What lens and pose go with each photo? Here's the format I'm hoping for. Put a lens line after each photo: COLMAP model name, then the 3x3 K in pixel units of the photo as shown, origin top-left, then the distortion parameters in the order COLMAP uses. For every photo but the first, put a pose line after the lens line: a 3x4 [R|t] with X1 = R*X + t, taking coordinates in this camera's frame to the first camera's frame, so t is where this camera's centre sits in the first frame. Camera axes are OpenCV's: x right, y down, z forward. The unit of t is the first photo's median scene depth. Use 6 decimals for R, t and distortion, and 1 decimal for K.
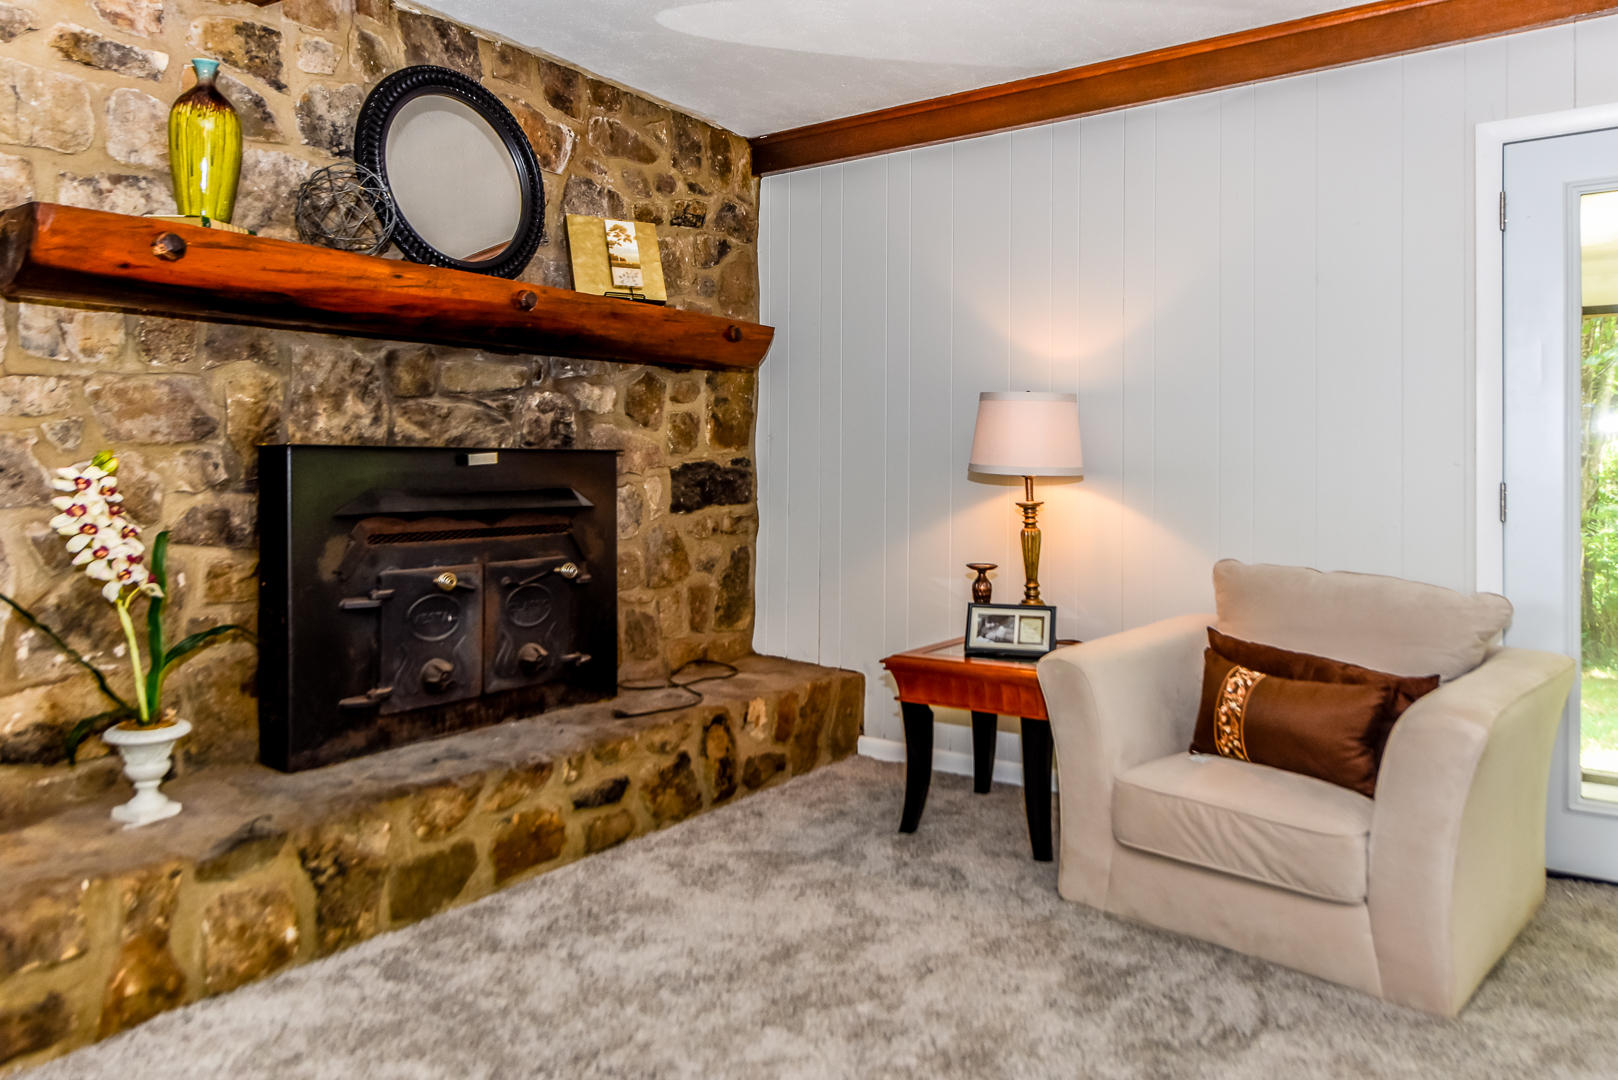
lens RADIAL K [[1111.0, 0, 867.7], [0, 1111.0, 450.2], [0, 0, 1]] dist [-0.024796, 0.008225]
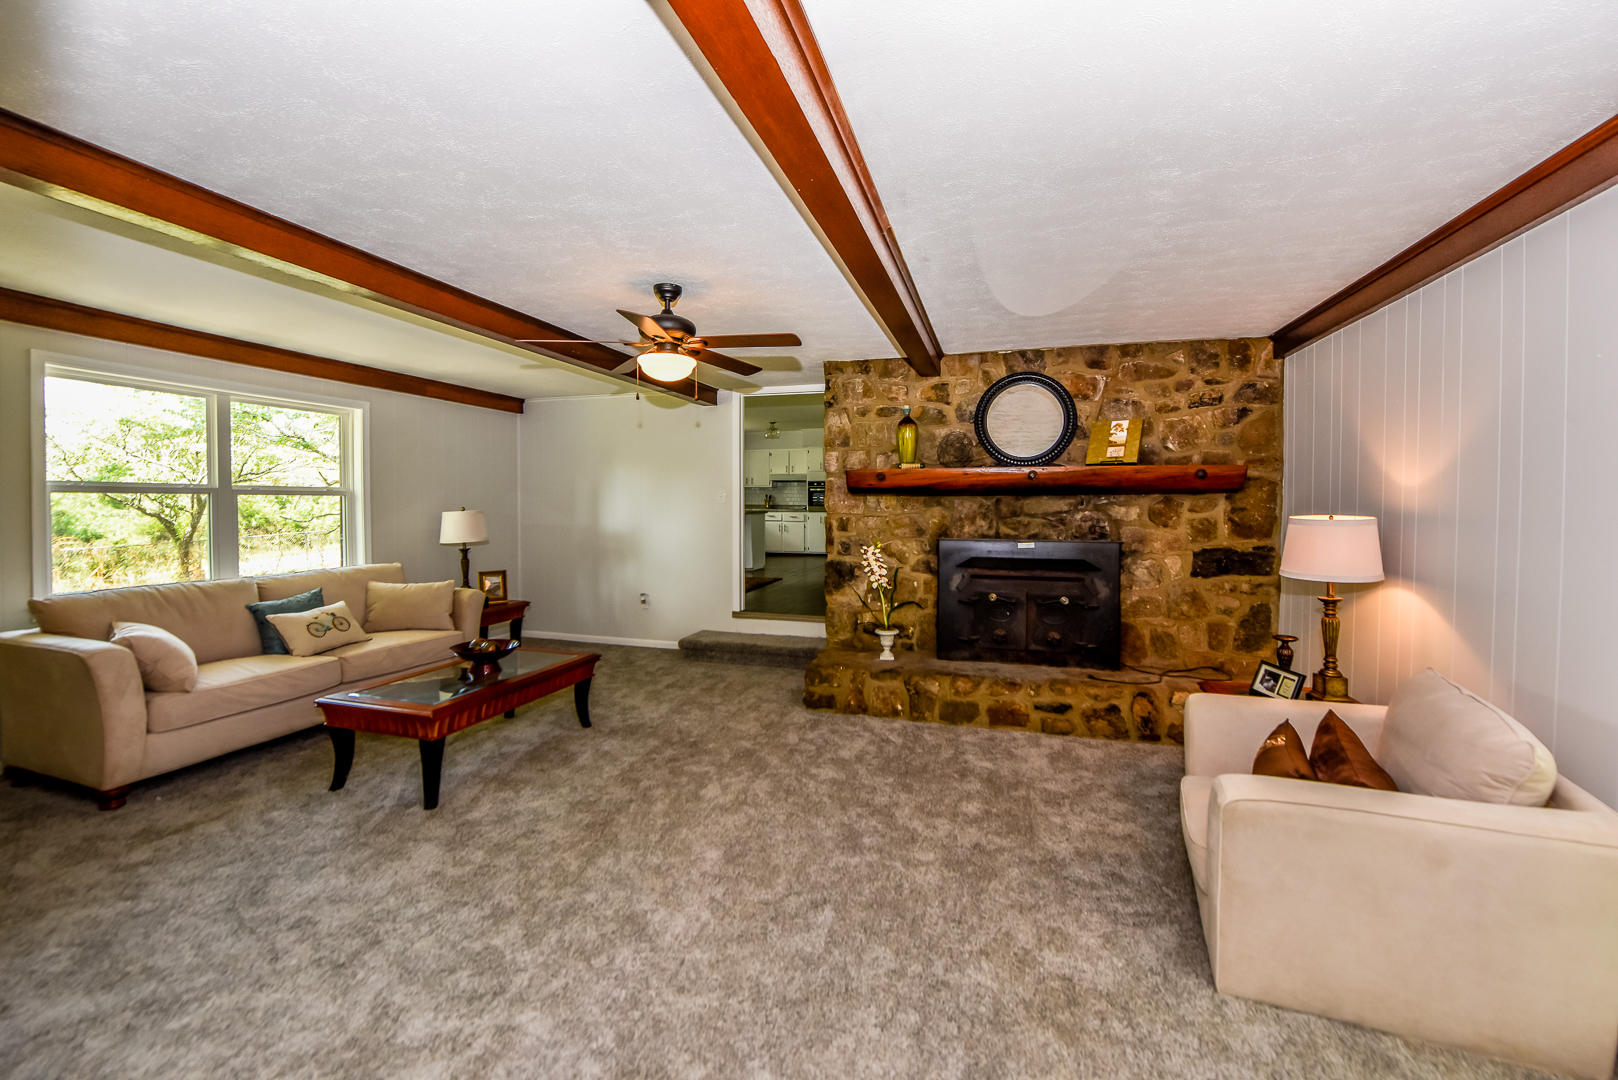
lens RADIAL K [[643.6, 0, 818.6], [0, 643.6, 514.0], [0, 0, 1]] dist [-0.015224, -0.002058]
pose [[0.300632, 0.012649, -0.953656, 0.631234], [0.009126, 0.999828, 0.016139, -0.066175], [0.953697, -0.013555, 0.300465, 0.167800]]
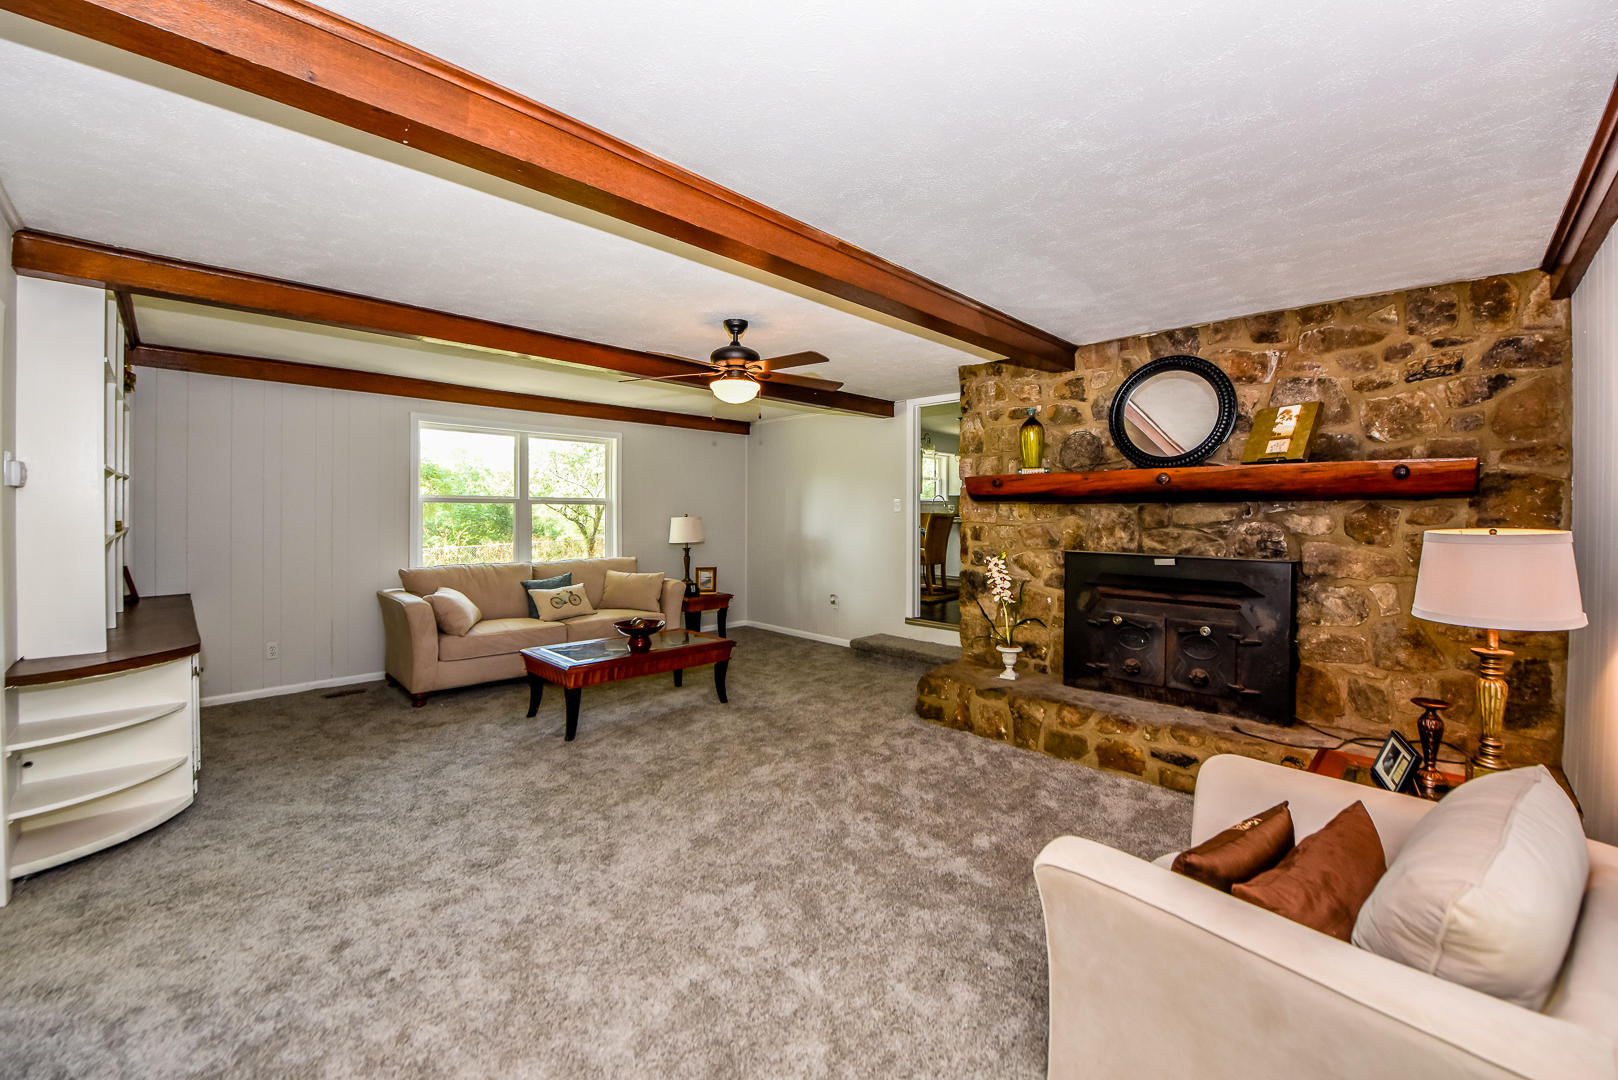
lens RADIAL K [[643.6, 0, 821.9], [0, 643.6, 512.5], [0, 0, 1]] dist [-0.015224, -0.002058]
pose [[-0.186136, -0.003836, -0.982517, 0.687172], [0.004018, 0.999981, -0.004665, -0.060191], [0.982516, -0.004817, -0.186117, 0.513995]]
